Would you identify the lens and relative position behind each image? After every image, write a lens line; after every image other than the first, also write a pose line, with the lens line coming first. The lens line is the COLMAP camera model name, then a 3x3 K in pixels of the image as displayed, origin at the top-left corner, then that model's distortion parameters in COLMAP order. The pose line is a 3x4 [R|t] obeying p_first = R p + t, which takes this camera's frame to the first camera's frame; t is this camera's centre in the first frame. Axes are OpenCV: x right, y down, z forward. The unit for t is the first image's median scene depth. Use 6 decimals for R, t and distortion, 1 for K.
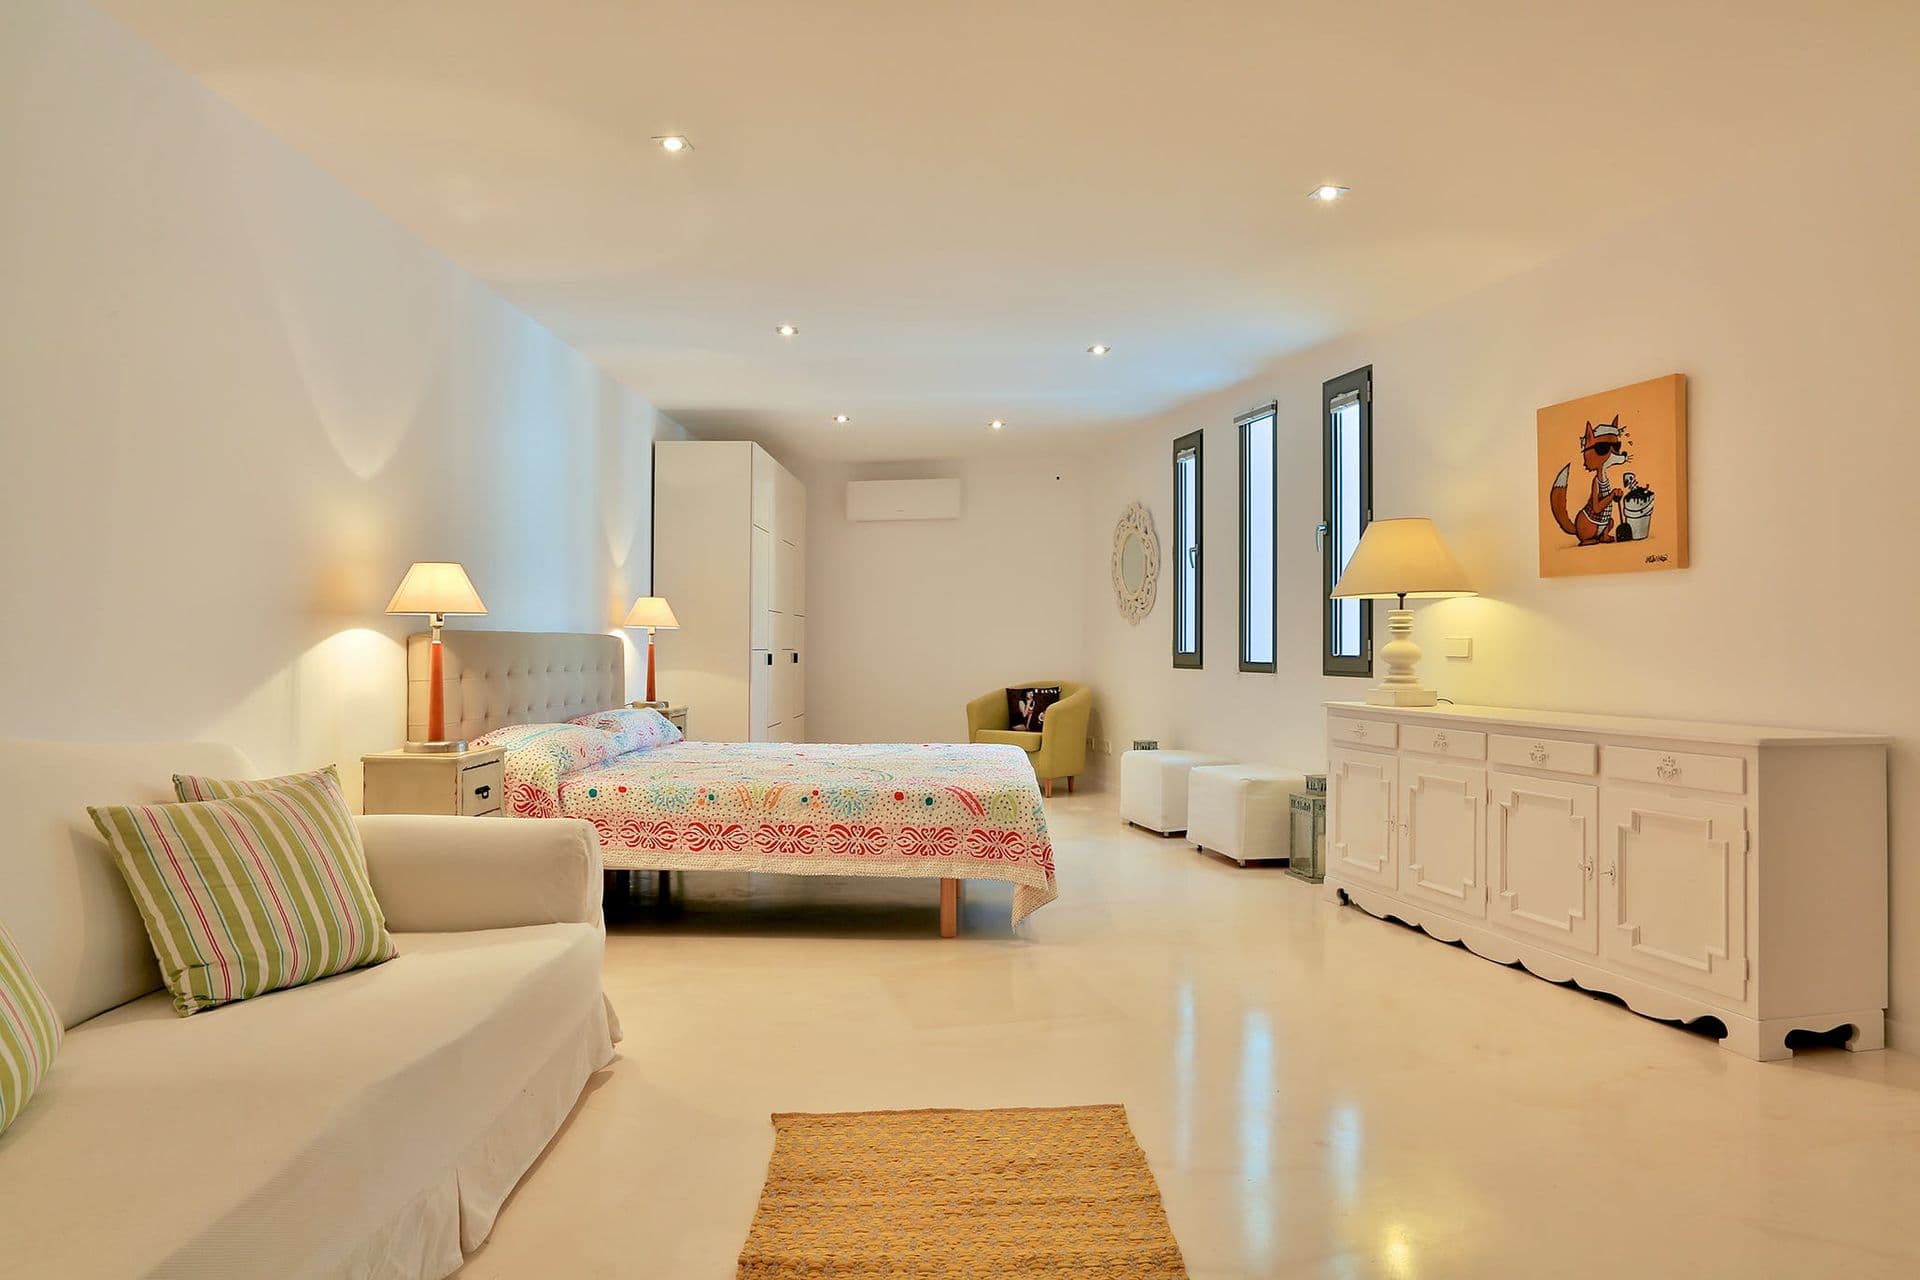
lens RADIAL K [[1181.3, 0, 959.8], [0, 1181.3, 649.5], [0, 0, 1]] dist [-0.022573, 0.003534]
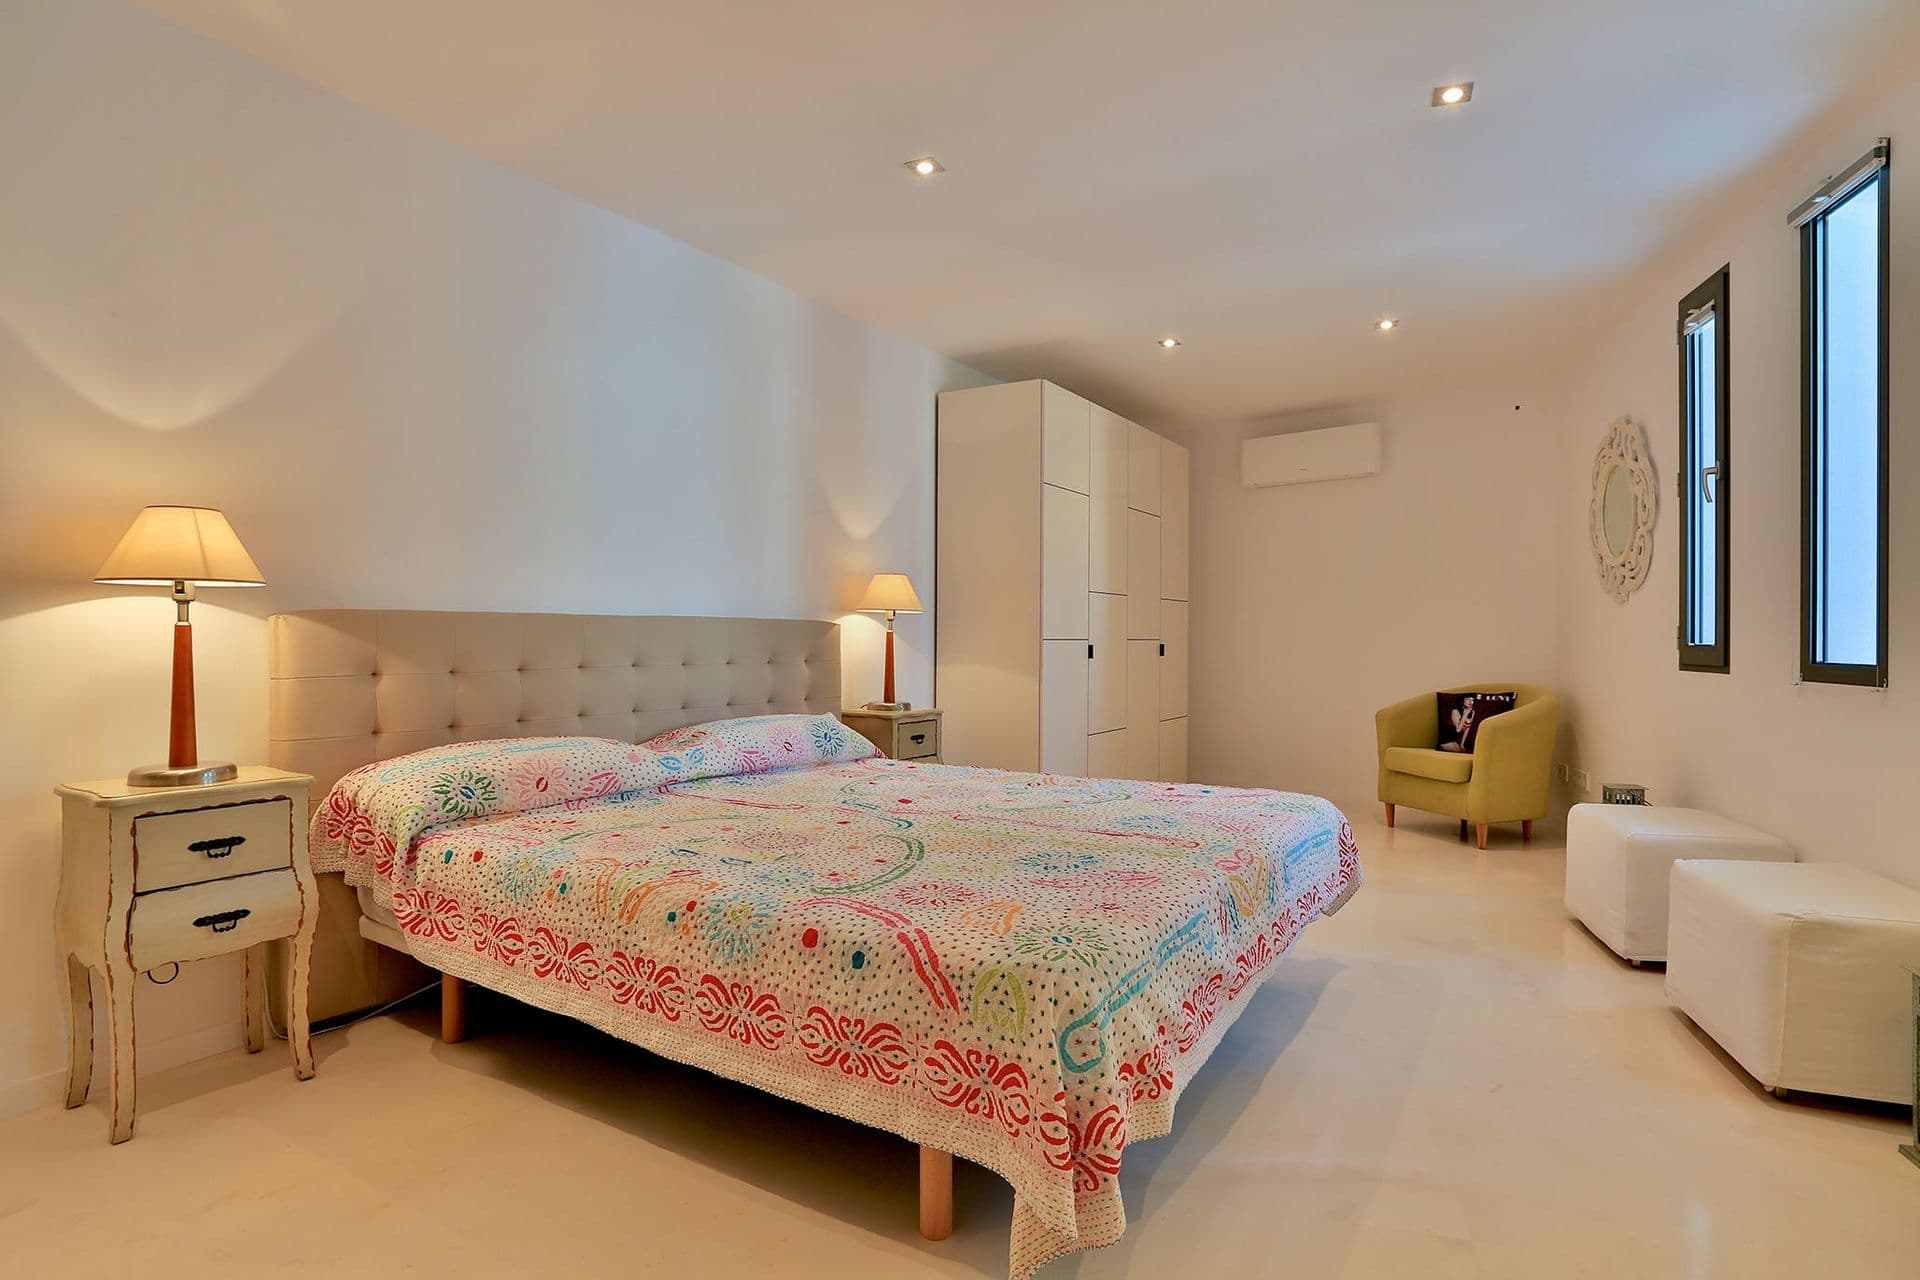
lens RADIAL K [[966.1, 0, 995.4], [0, 966.1, 643.0], [0, 0, 1]] dist [-0.042811, 0.014959]
pose [[0.867098, 0.004212, -0.498121, 0.156908], [-0.003414, 0.999991, 0.002514, 0.001677], [0.498127, -0.000479, 0.867104, 0.522250]]
